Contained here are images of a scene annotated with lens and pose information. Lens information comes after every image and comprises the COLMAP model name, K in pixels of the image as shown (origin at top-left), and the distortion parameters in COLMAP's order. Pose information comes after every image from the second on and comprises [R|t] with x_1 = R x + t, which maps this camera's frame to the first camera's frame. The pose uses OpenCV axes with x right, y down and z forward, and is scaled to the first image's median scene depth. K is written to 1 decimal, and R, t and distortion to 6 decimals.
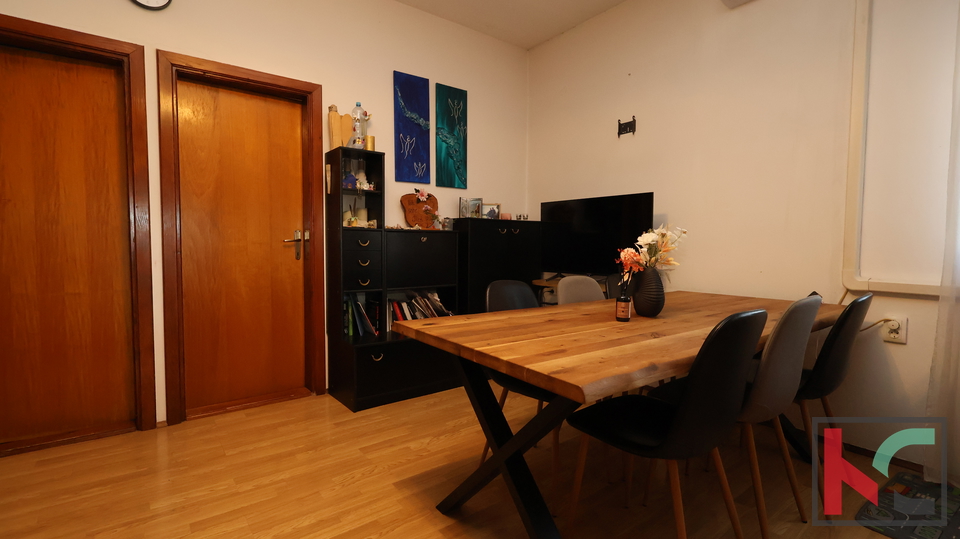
lens RADIAL K [[441.6, 0, 477.1], [0, 441.6, 270.5], [0, 0, 1]] dist [-0.001582, -0.000467]
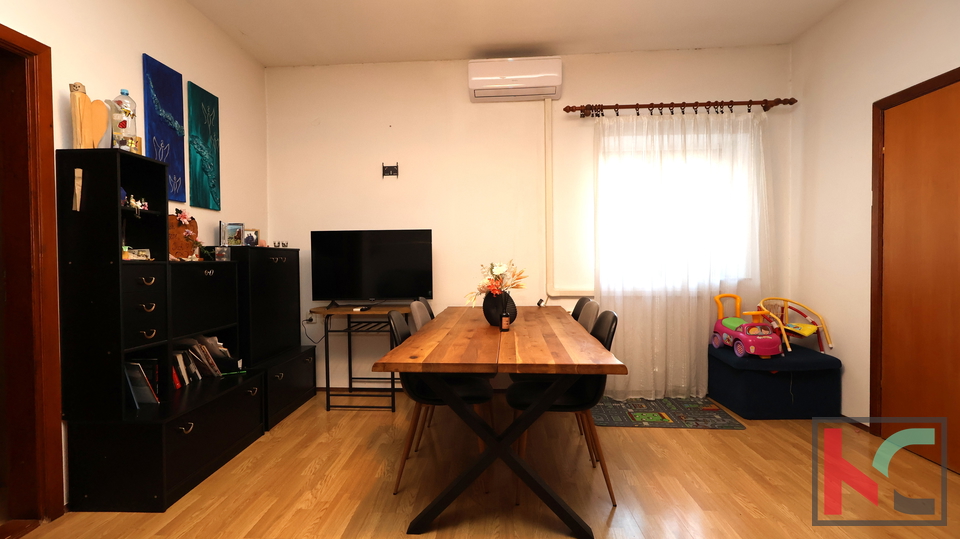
lens RADIAL K [[441.6, 0, 477.1], [0, 441.6, 270.5], [0, 0, 1]] dist [-0.001582, -0.000467]
pose [[0.642858, -0.030699, 0.765370, -0.409645], [0.060656, 0.998099, -0.010912, -0.034300], [-0.763580, 0.053439, 0.643498, 0.088206]]
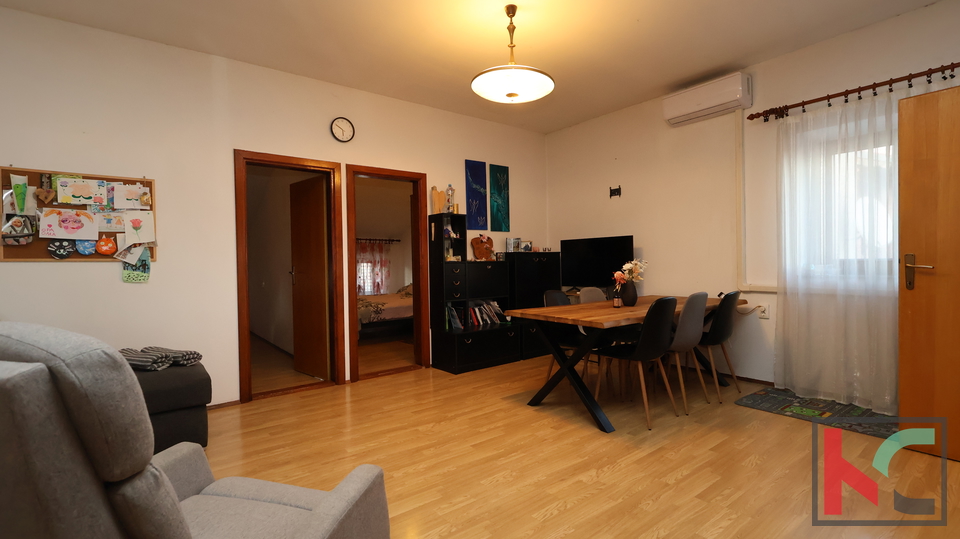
lens RADIAL K [[441.6, 0, 477.1], [0, 441.6, 270.5], [0, 0, 1]] dist [-0.001582, -0.000467]
pose [[0.999592, -0.026340, 0.011031, -0.173176], [0.026781, 0.998761, -0.041950, 0.005642], [-0.009913, 0.042228, 0.999059, -0.540077]]
